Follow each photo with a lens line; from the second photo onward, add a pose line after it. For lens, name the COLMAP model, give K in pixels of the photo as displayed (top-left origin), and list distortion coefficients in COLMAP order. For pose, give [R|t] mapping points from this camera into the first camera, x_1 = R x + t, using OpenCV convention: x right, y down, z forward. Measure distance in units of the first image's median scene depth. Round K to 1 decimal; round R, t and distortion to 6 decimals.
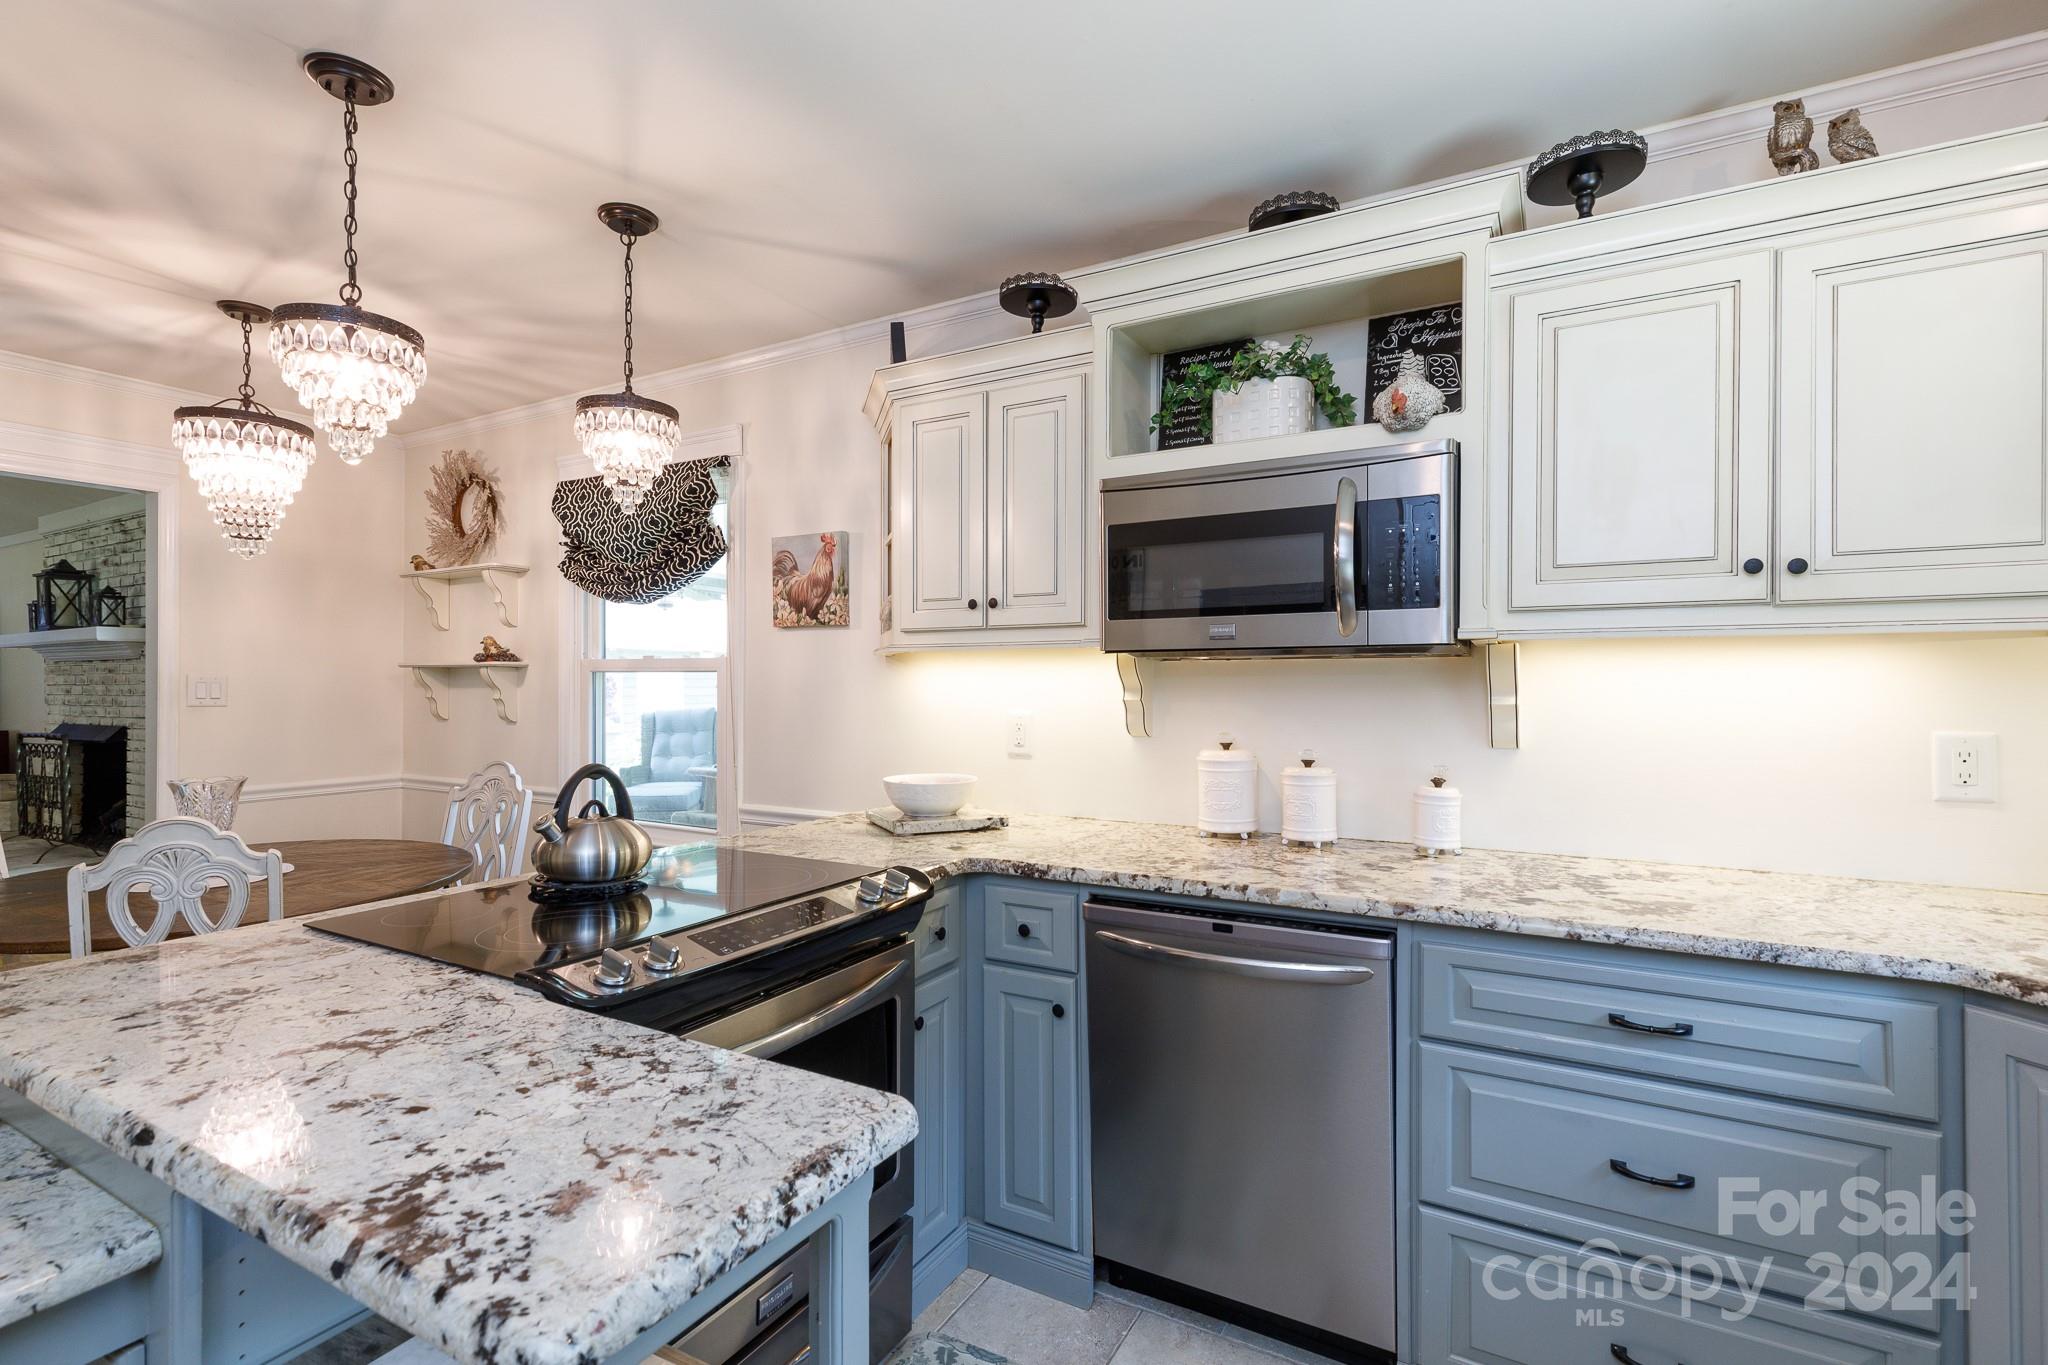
lens RADIAL K [[932.6, 0, 1030.4], [0, 932.6, 683.6], [0, 0, 1]] dist [0.005681, -0.000435]
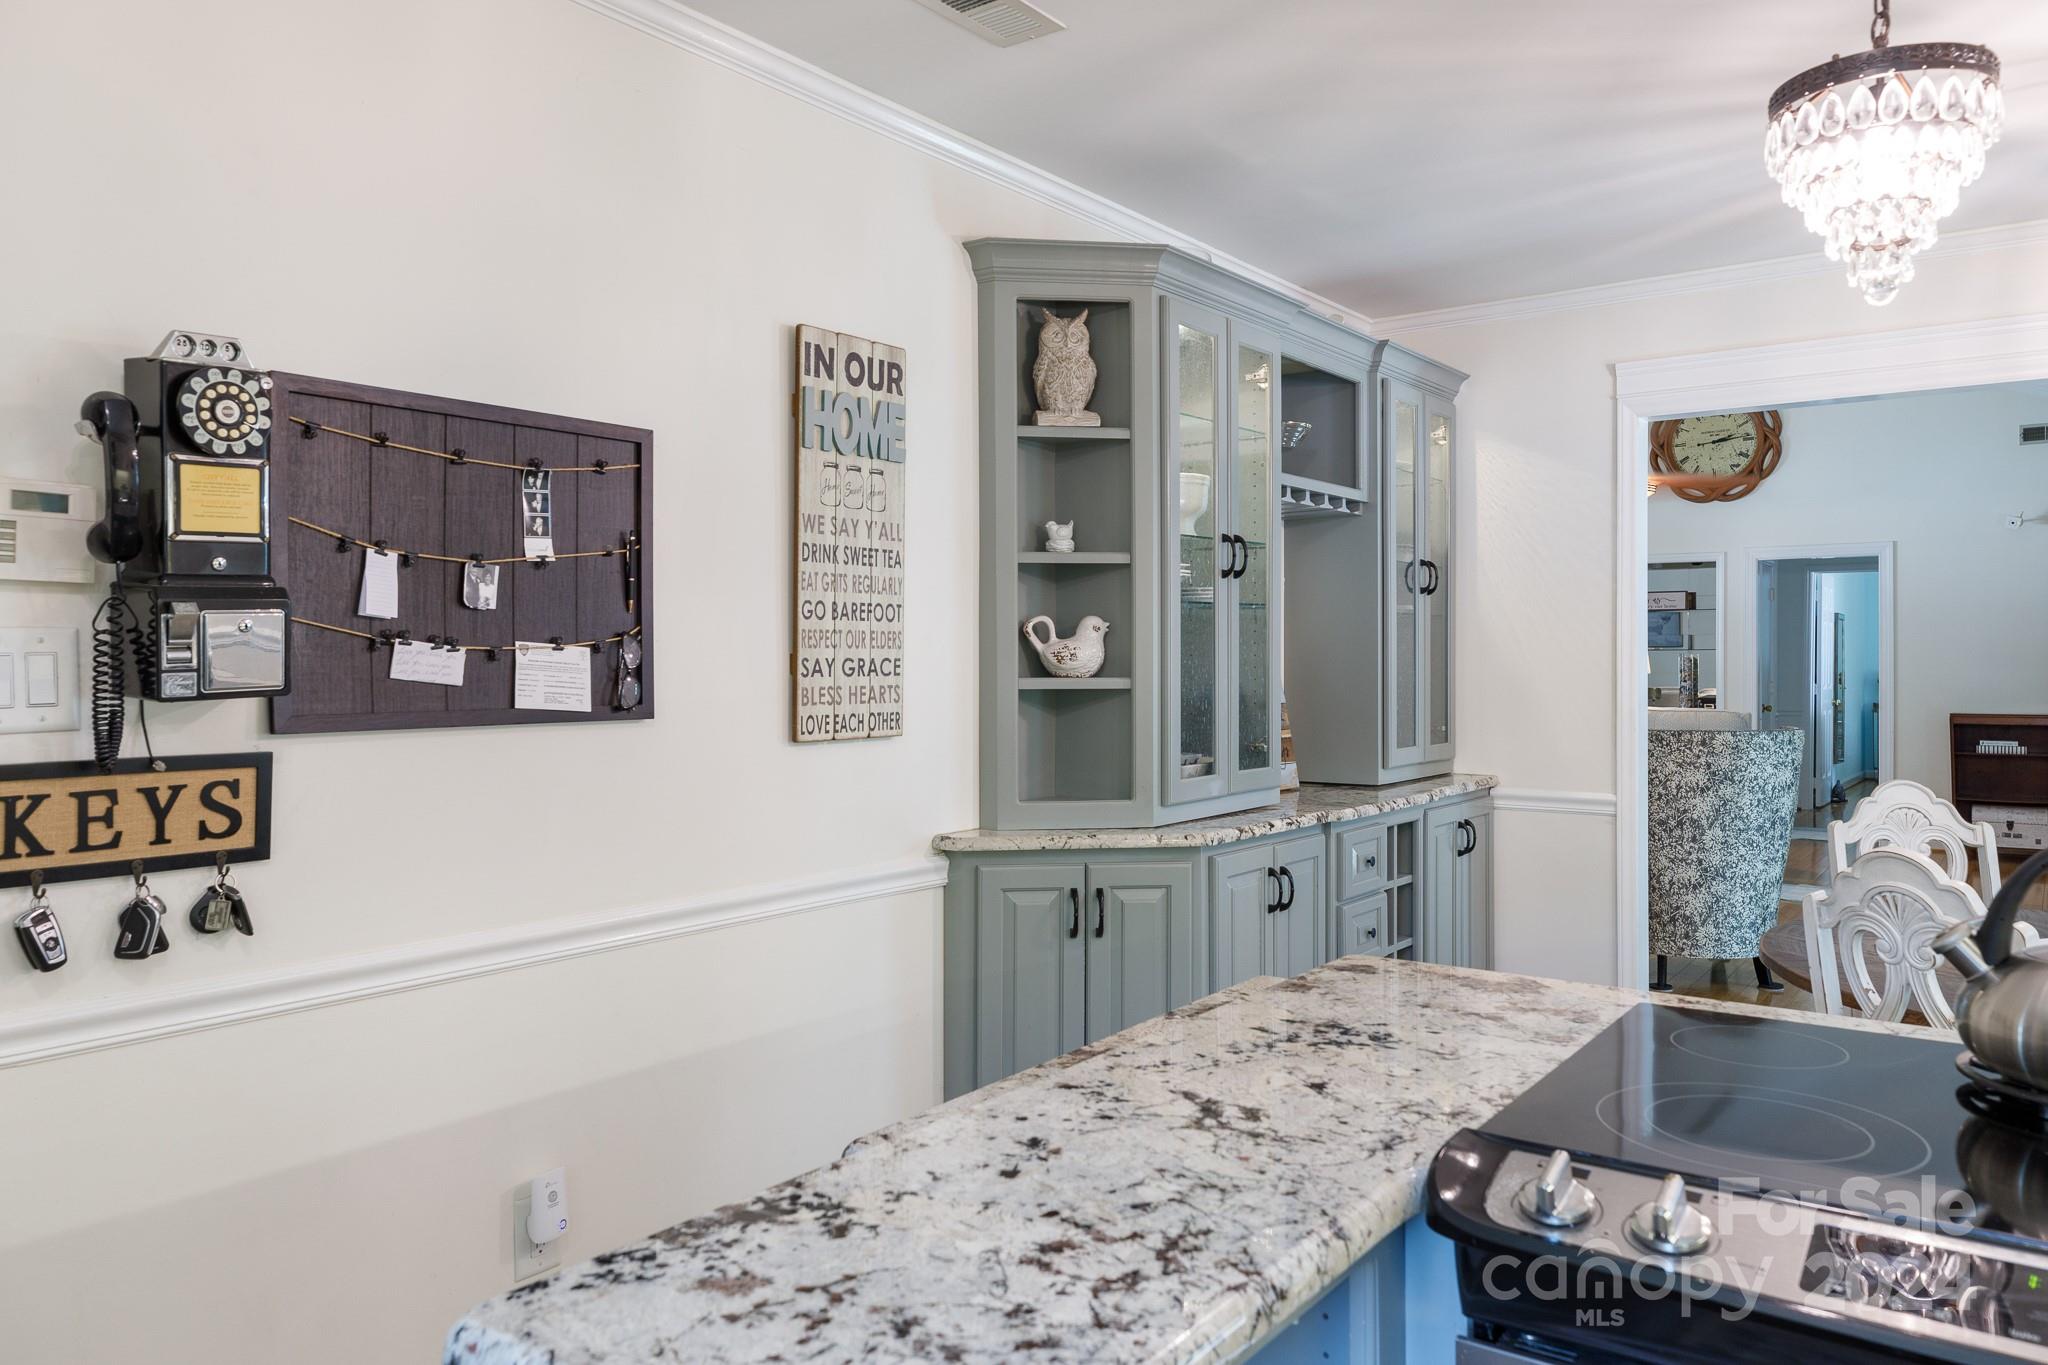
lens RADIAL K [[1446.5, 0, 1022.3], [0, 1446.5, 657.5], [0, 0, 1]] dist [0.002351, 0.002021]
pose [[-0.128208, -0.000594, -0.991747, 0.287223], [0.000582, 1.000000, -0.000674, -0.001178], [0.991747, -0.000664, -0.128208, 0.546760]]
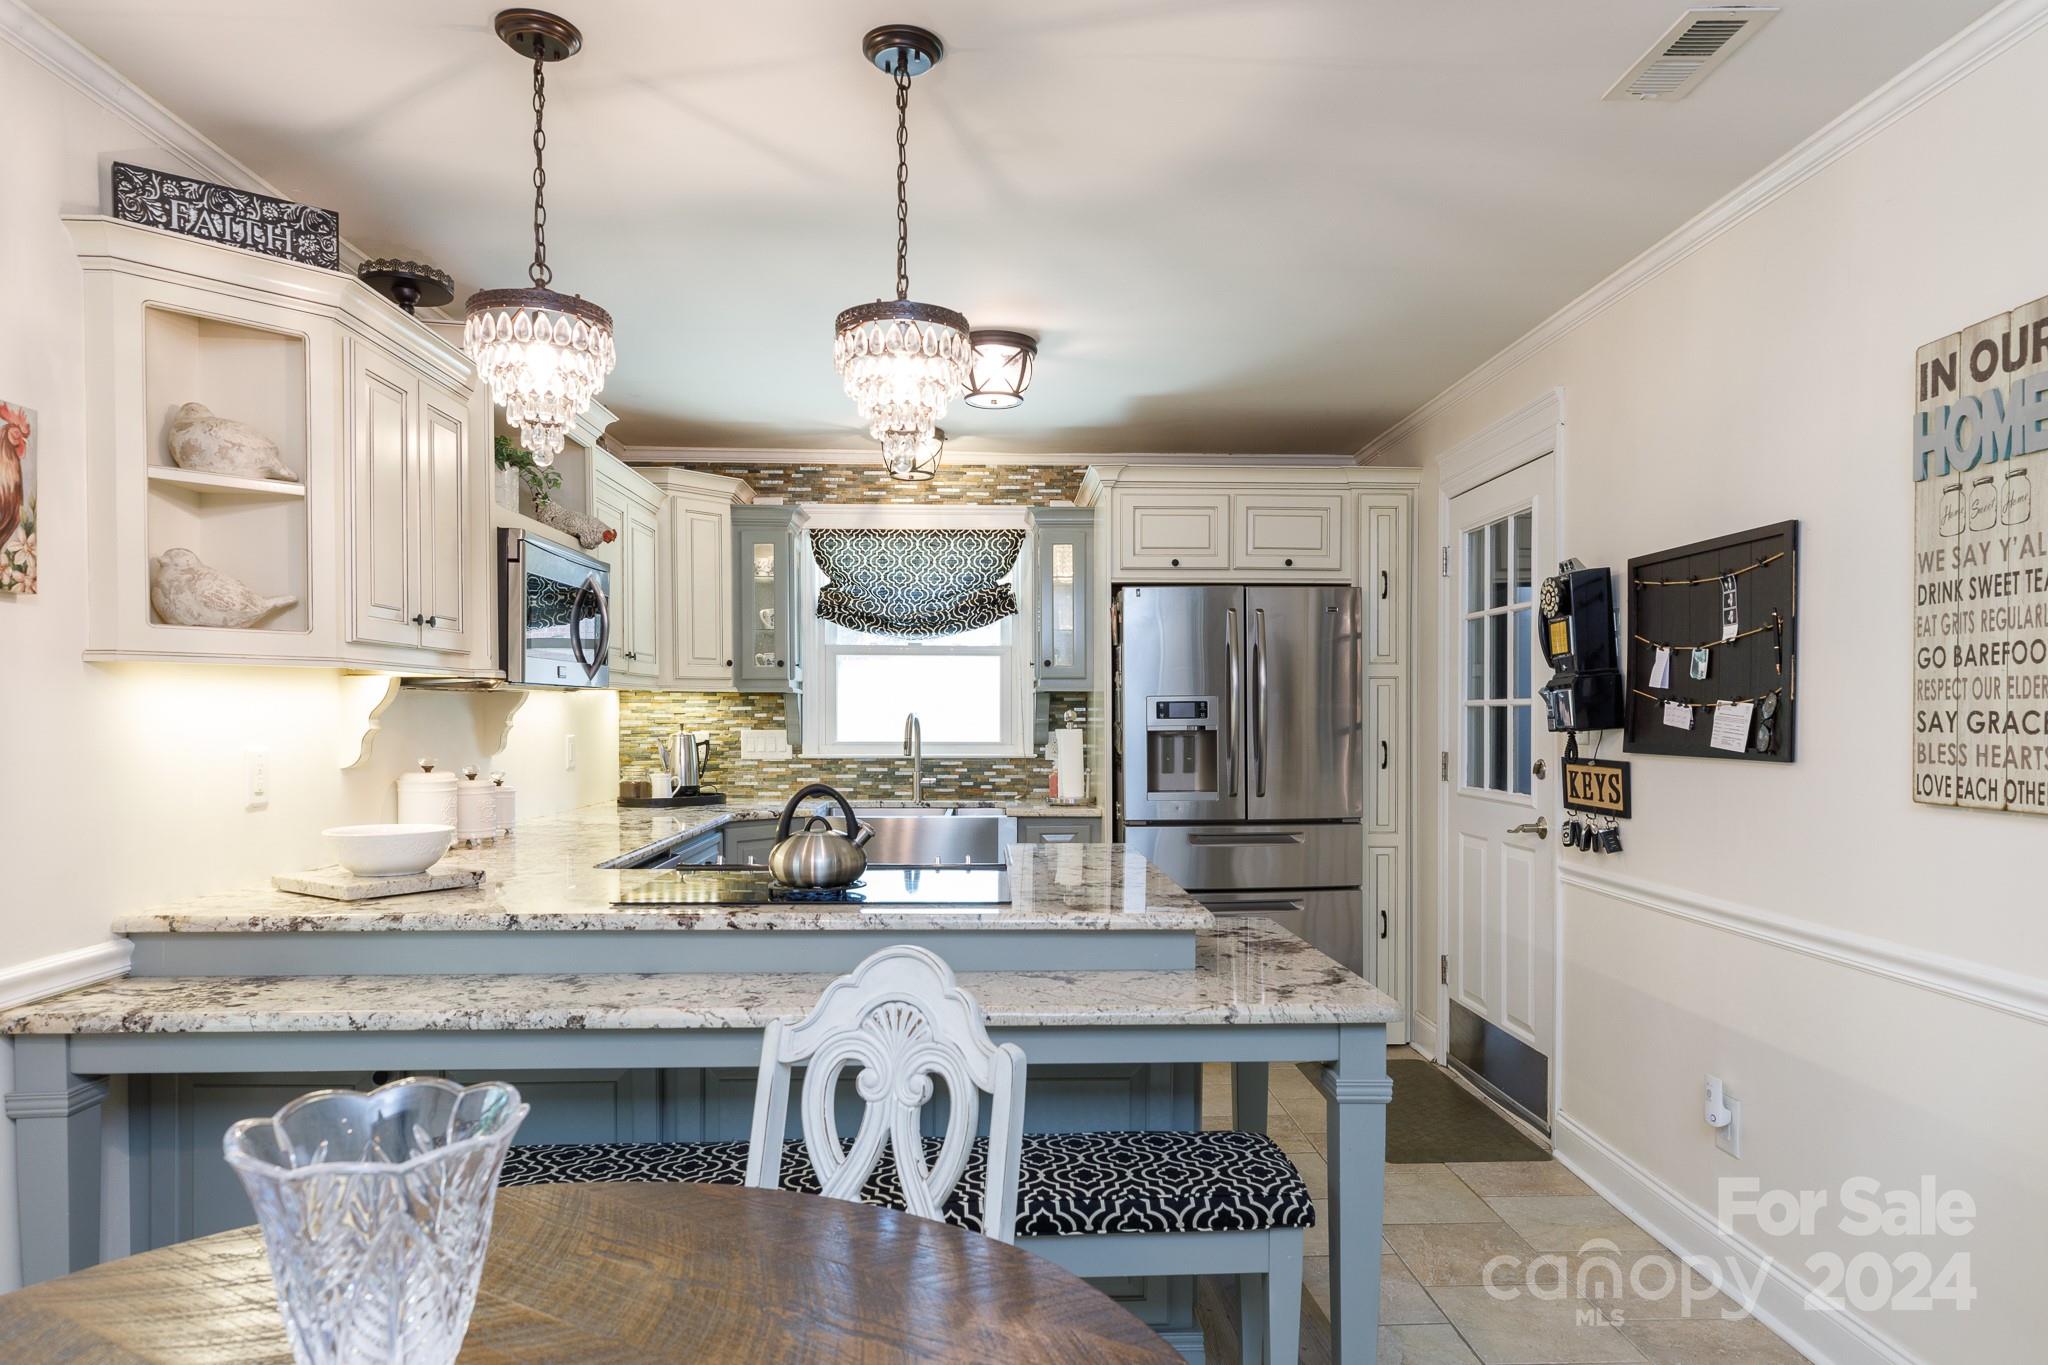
lens RADIAL K [[1224.1, 0, 1027.0], [0, 1224.1, 738.1], [0, 0, 1]] dist [0.001169, 0.000350]
pose [[-0.521977, -0.017742, 0.852775, -1.768024], [-0.001486, 0.999801, 0.019891, 0.002117], [-0.852958, 0.009115, -0.521900, 1.483518]]
